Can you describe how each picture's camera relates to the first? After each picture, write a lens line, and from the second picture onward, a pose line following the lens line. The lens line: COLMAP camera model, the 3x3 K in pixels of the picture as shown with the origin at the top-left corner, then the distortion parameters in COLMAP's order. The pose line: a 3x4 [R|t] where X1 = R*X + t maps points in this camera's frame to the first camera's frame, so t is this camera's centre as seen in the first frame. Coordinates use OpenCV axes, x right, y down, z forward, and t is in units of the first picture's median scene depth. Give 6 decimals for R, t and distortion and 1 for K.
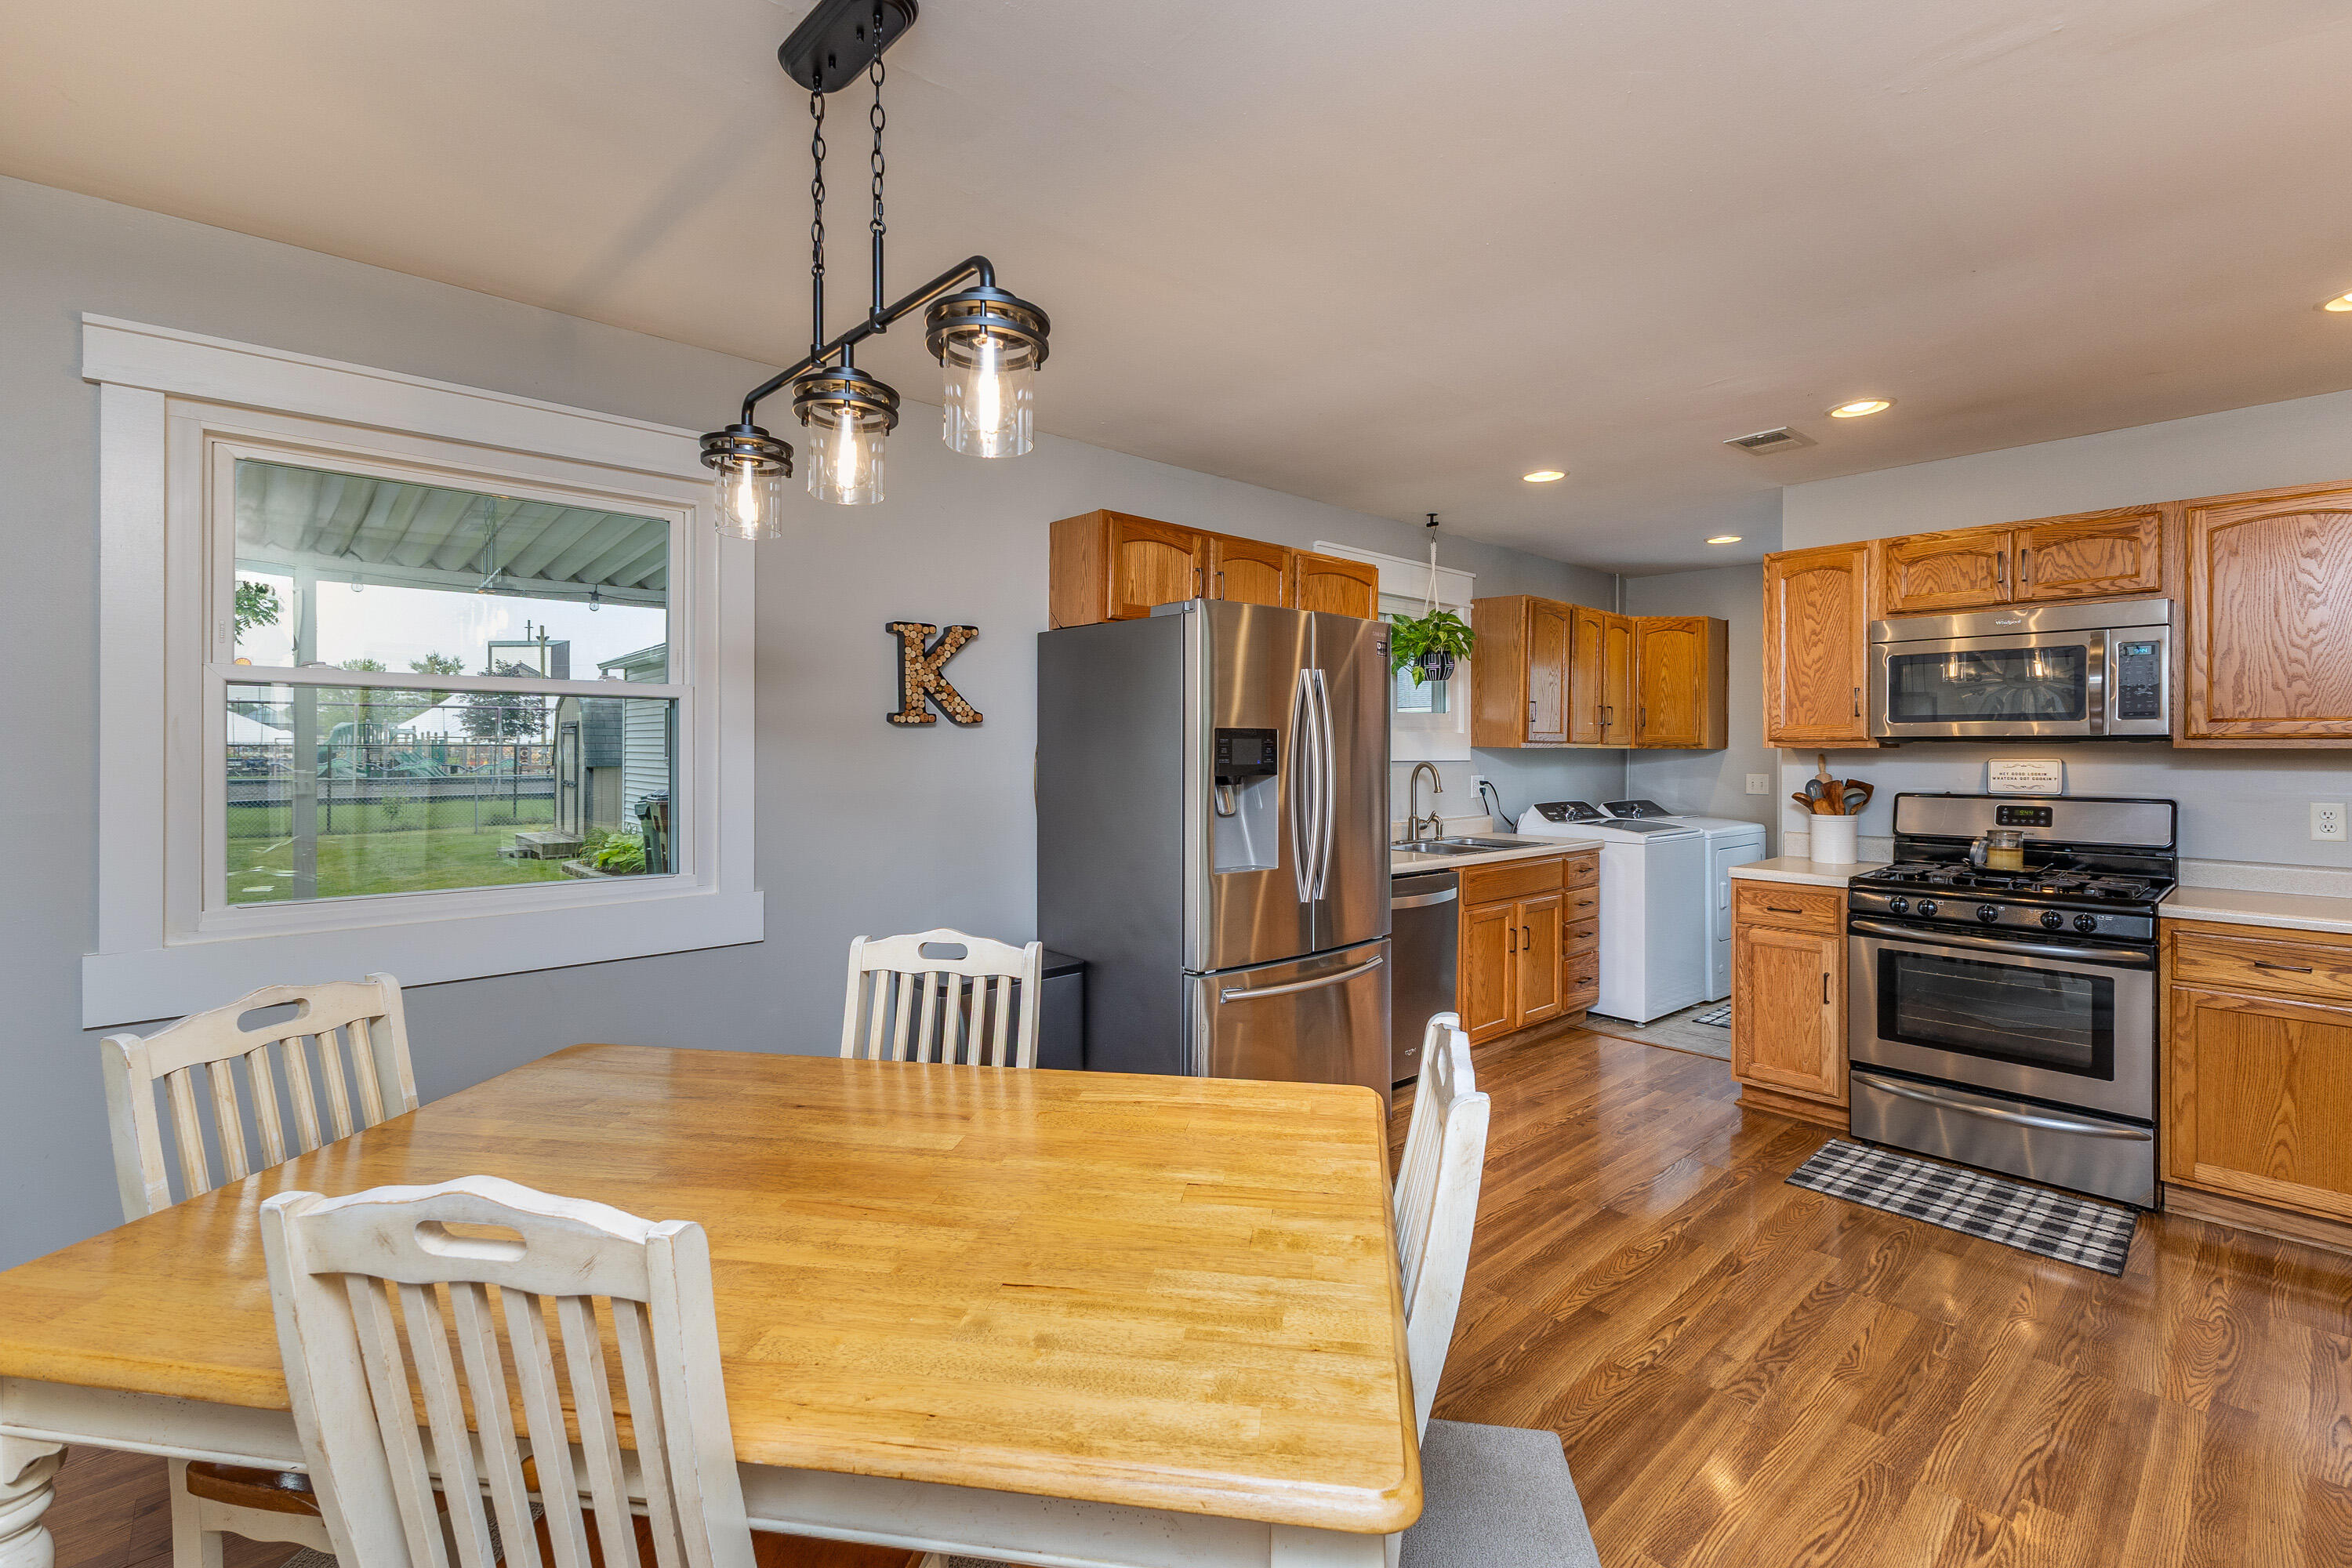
lens RADIAL K [[1023.9, 0, 1175.3], [0, 1023.9, 758.1], [0, 0, 1]] dist [0.015809, -0.005031]
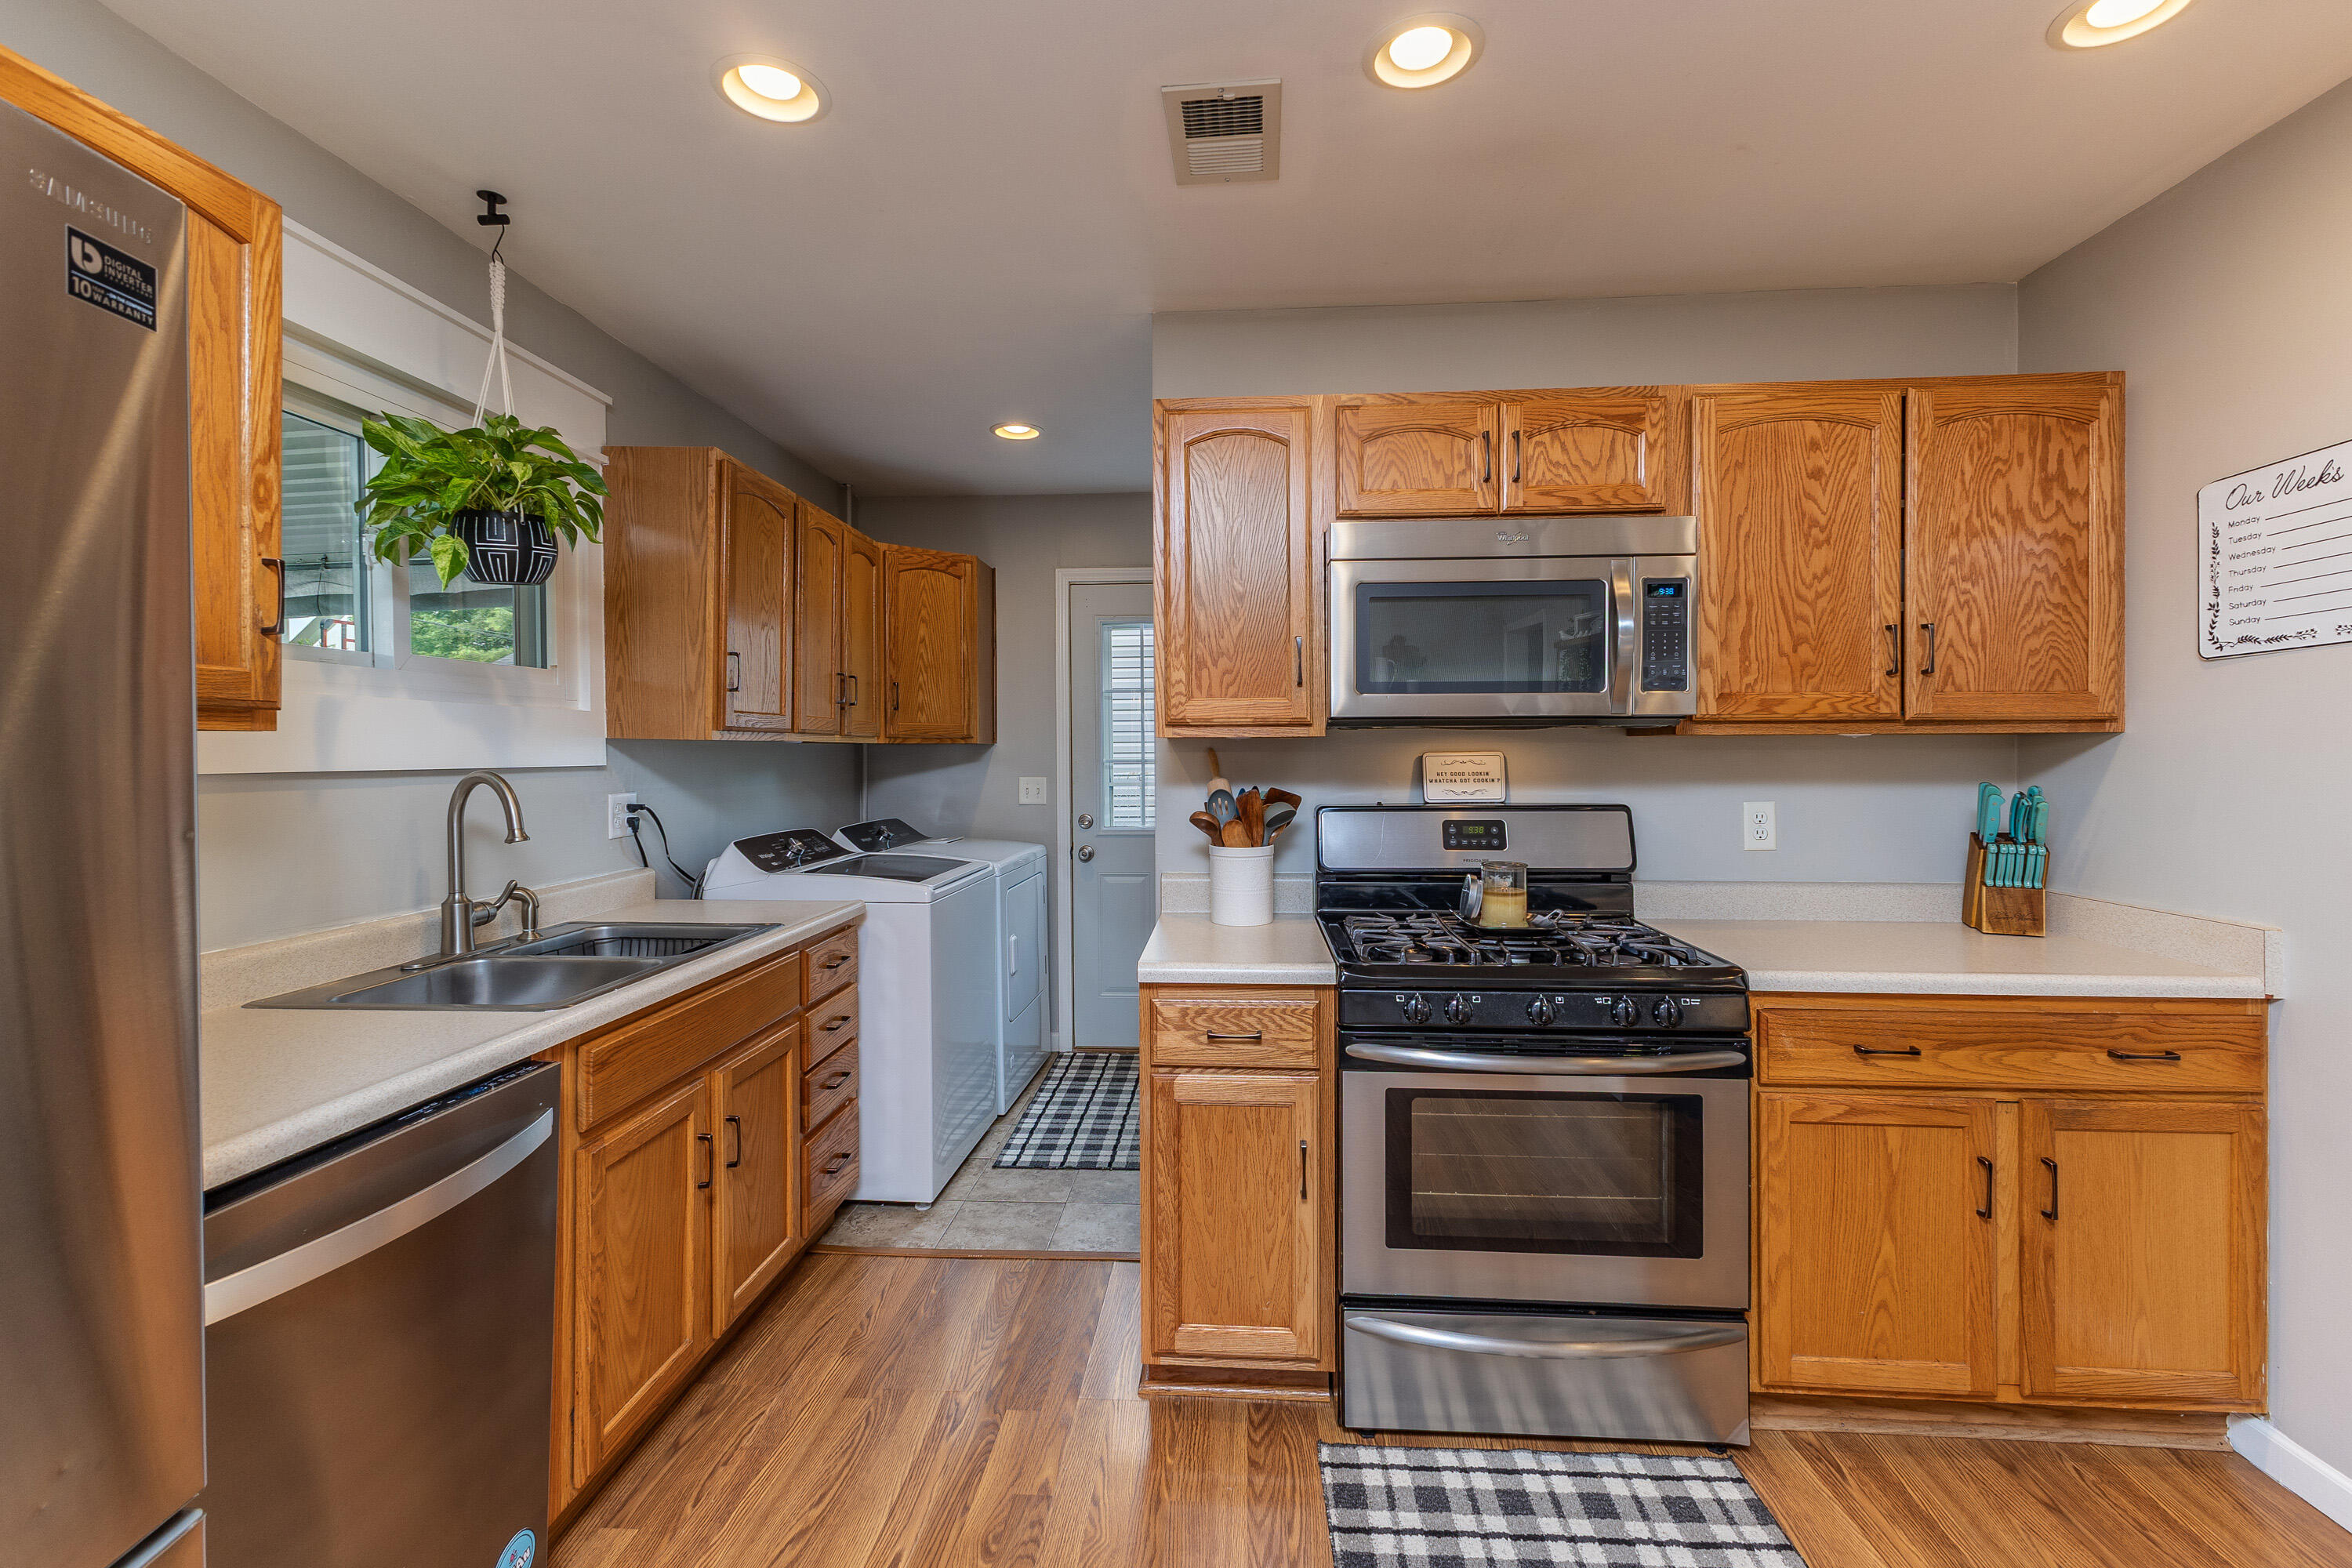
lens RADIAL K [[1023.9, 0, 1175.3], [0, 1023.9, 758.1], [0, 0, 1]] dist [0.015809, -0.005031]
pose [[0.717795, -0.010776, 0.696171, 0.195752], [0.011421, 0.999928, 0.003701, -0.000131], [-0.696161, 0.005294, 0.717867, 0.632093]]
